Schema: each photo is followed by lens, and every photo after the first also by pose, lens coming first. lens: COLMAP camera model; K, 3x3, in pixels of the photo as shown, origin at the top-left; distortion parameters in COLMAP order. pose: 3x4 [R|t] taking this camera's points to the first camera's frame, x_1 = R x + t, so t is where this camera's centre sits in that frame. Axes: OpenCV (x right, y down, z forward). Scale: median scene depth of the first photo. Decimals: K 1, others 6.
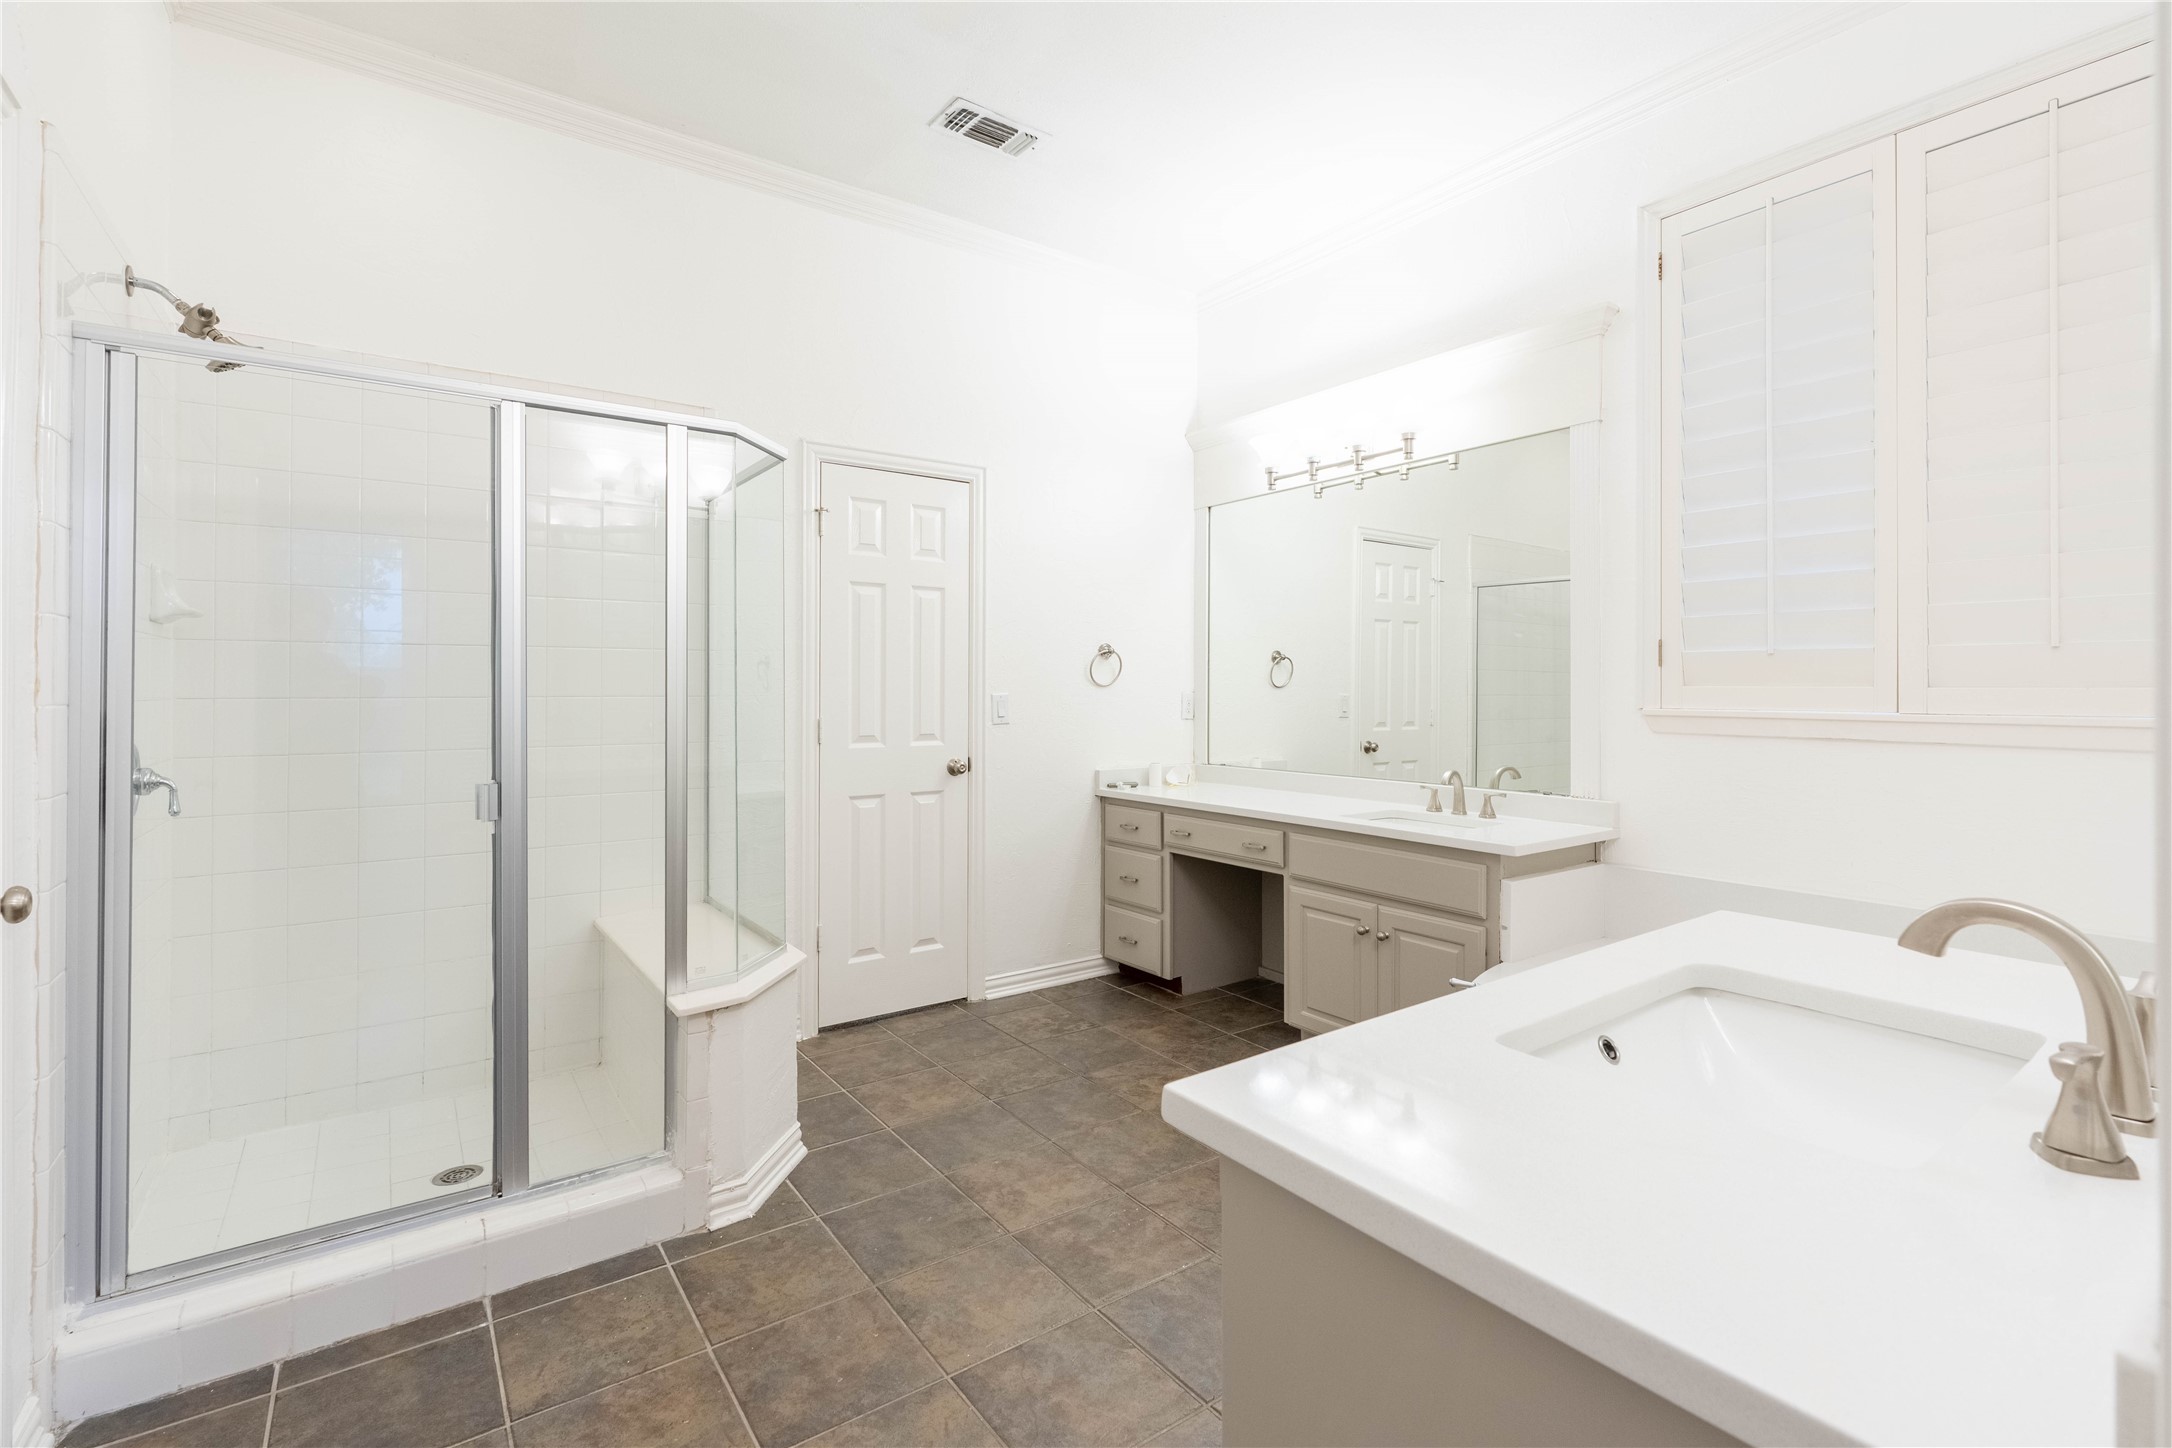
lens RADIAL K [[982.0, 0, 1107.1], [0, 982.0, 688.6], [0, 0, 1]] dist [-0.004903, 0.003775]
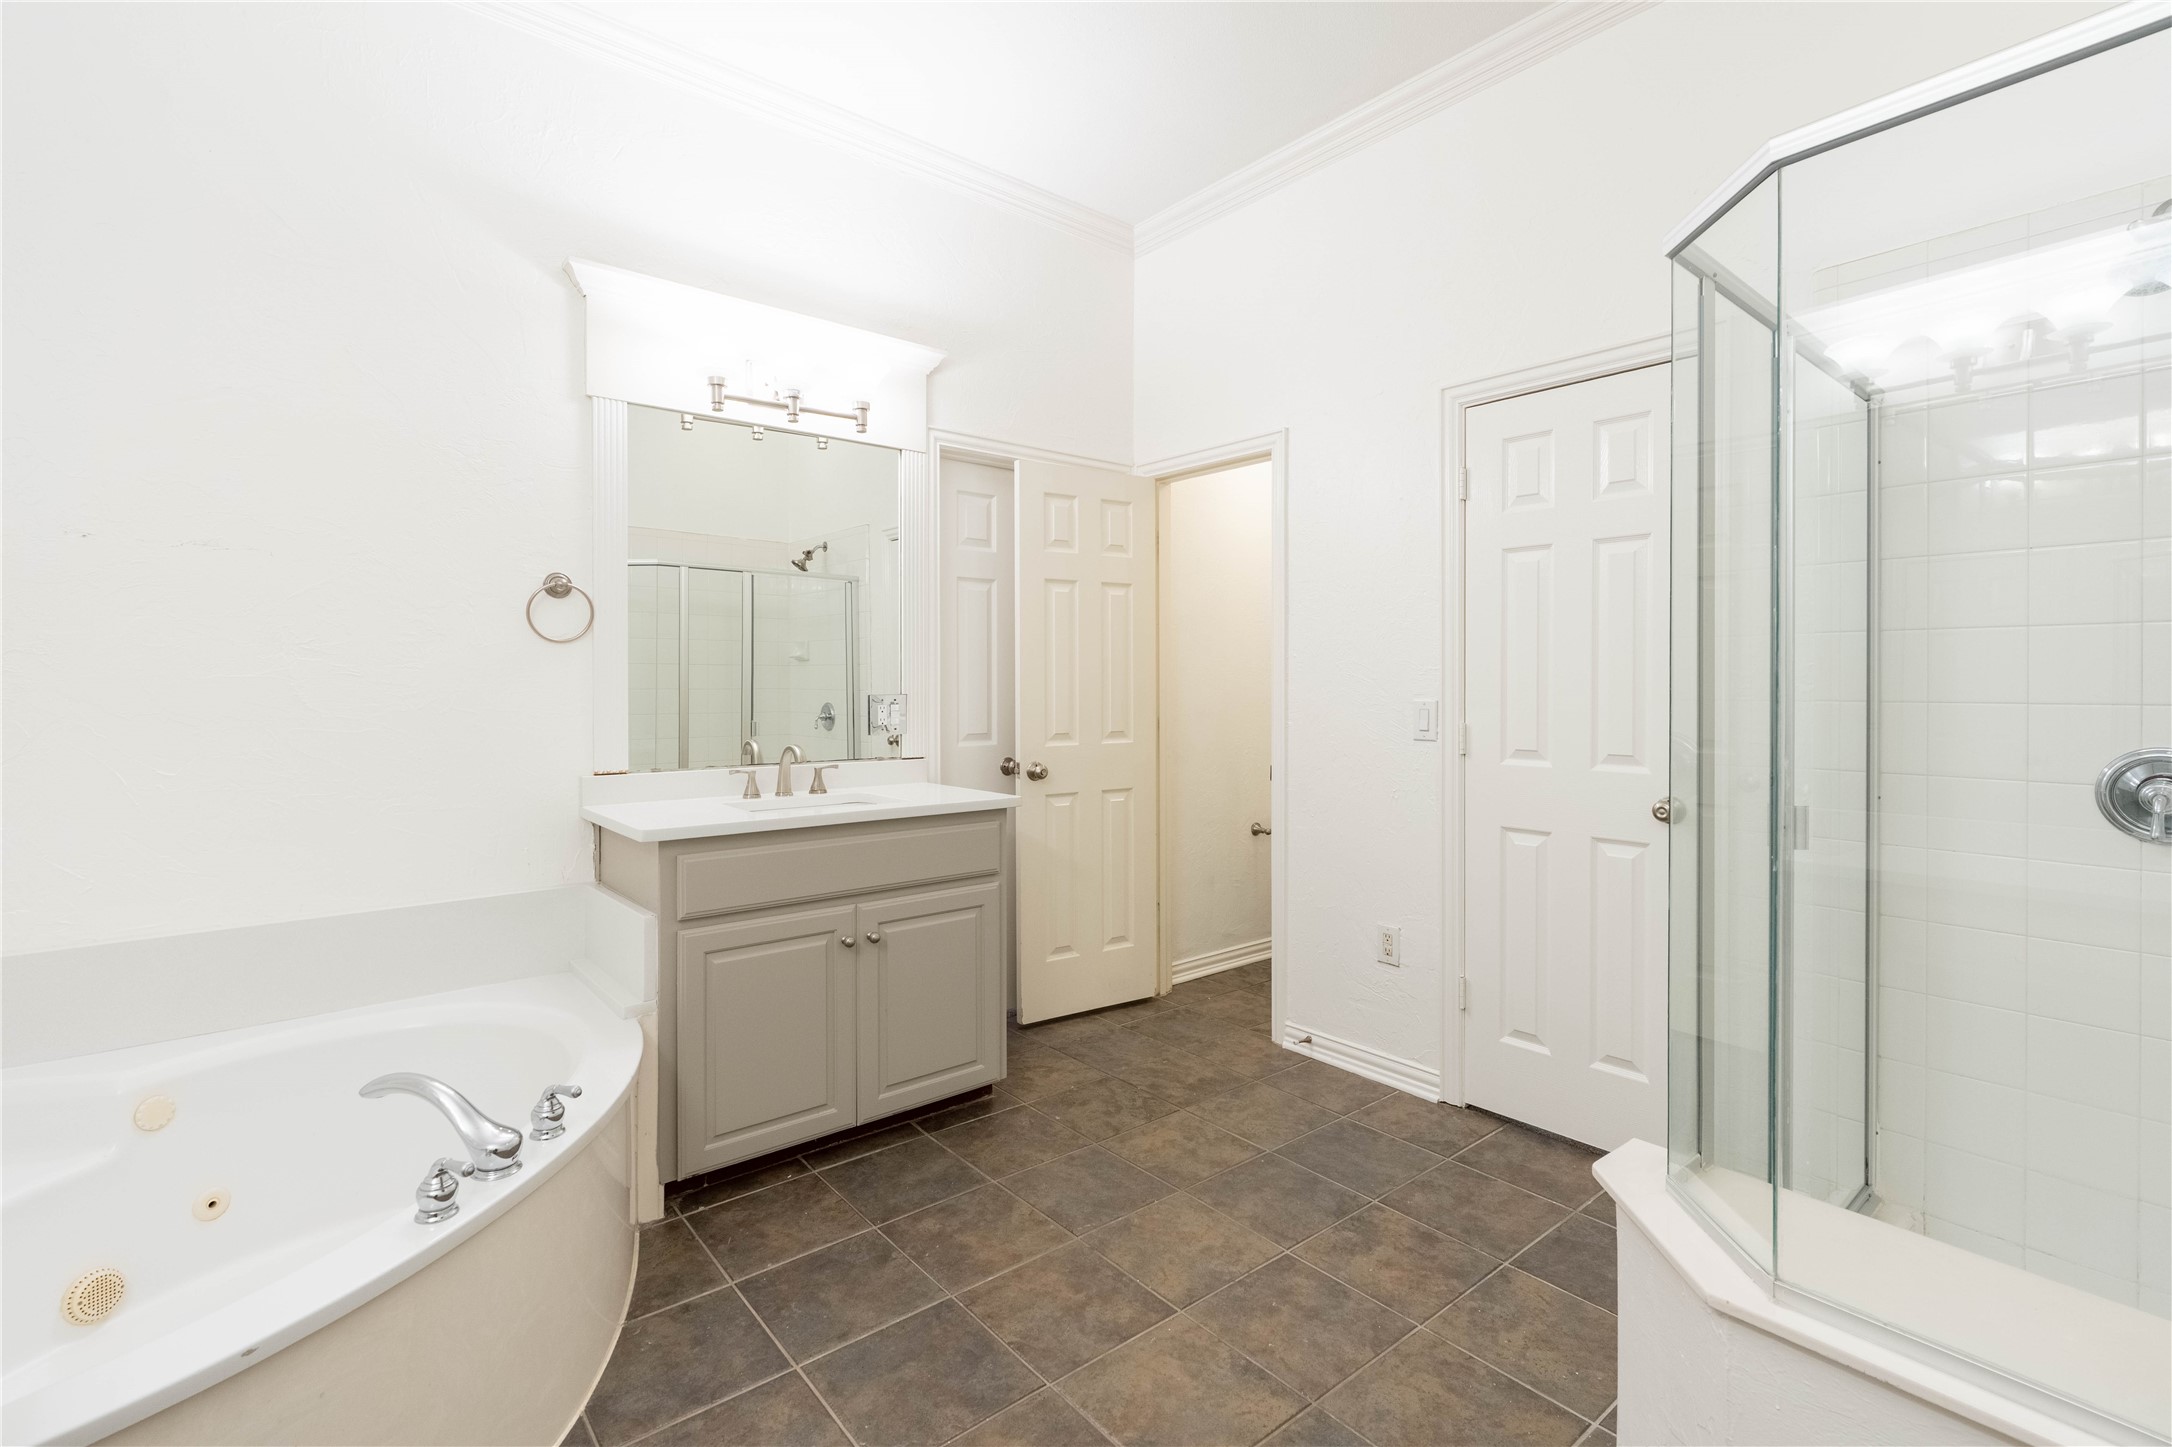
lens RADIAL K [[982.0, 0, 1107.1], [0, 982.0, 688.1], [0, 0, 1]] dist [-0.004903, 0.003775]
pose [[-0.997872, 0.003058, -0.065131, -0.008457], [0.002847, 0.999990, 0.003323, -0.005527], [0.065141, 0.003131, -0.997871, 1.852569]]
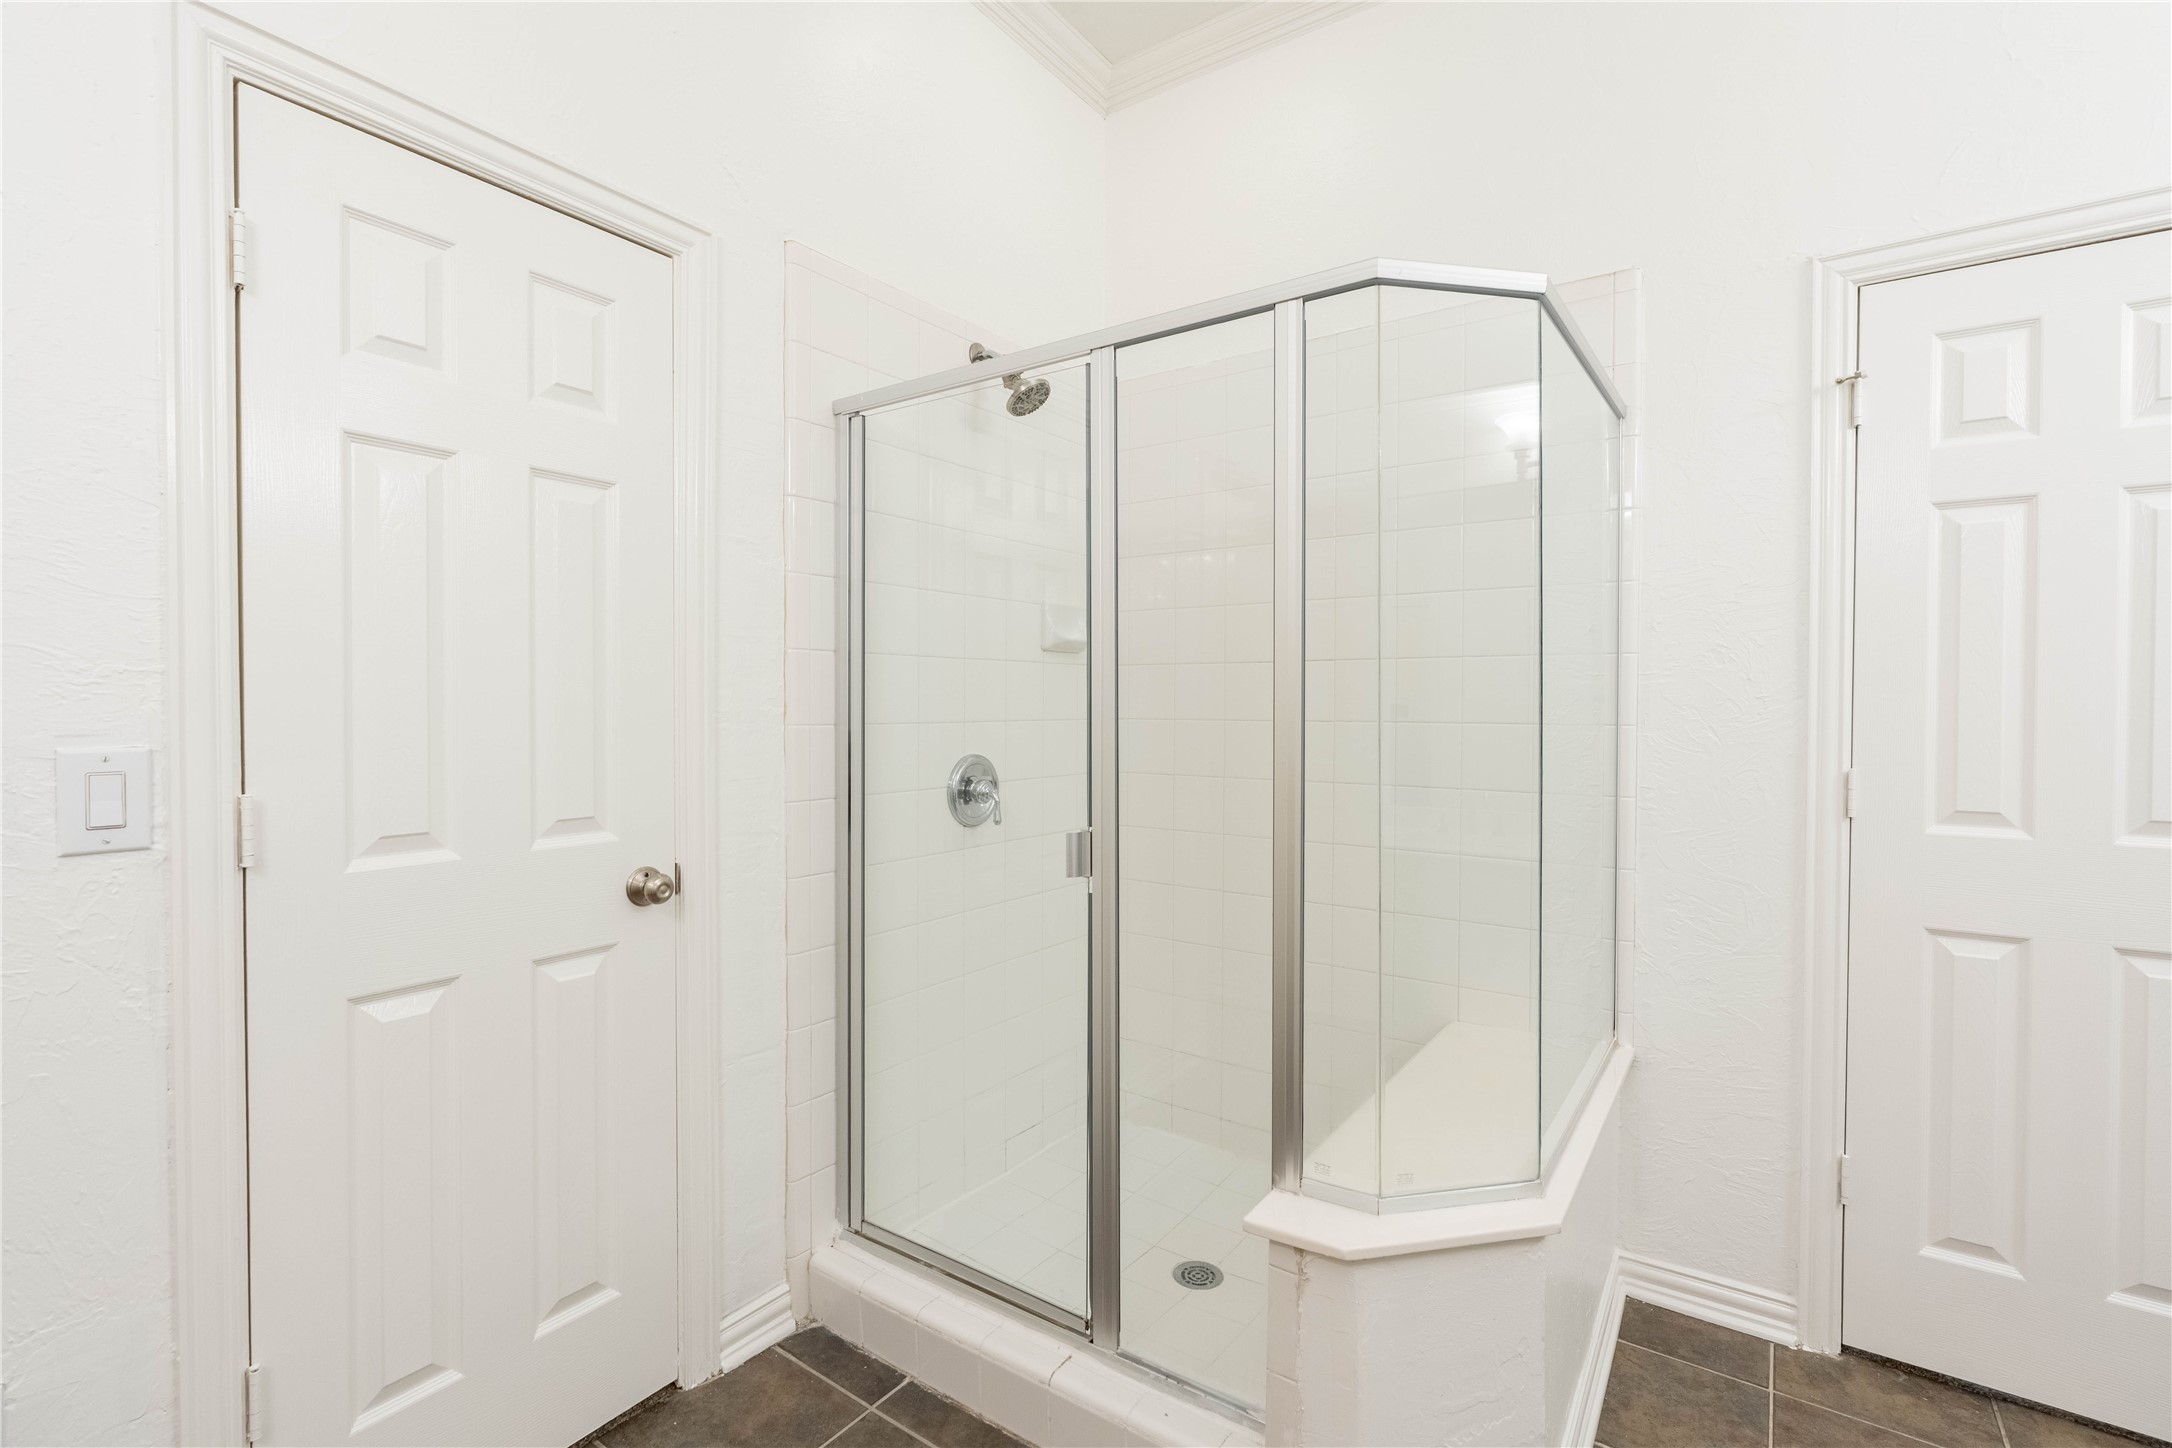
lens RADIAL K [[974.2, 0, 1085.9], [0, 974.2, 718.0], [0, 0, 1]] dist [-0.001298, 0.004204]
pose [[0.316282, 0.017928, -0.948496, 0.142298], [-0.003444, 0.999837, 0.017750, -0.011703], [0.948659, -0.002347, 0.316292, 0.786899]]
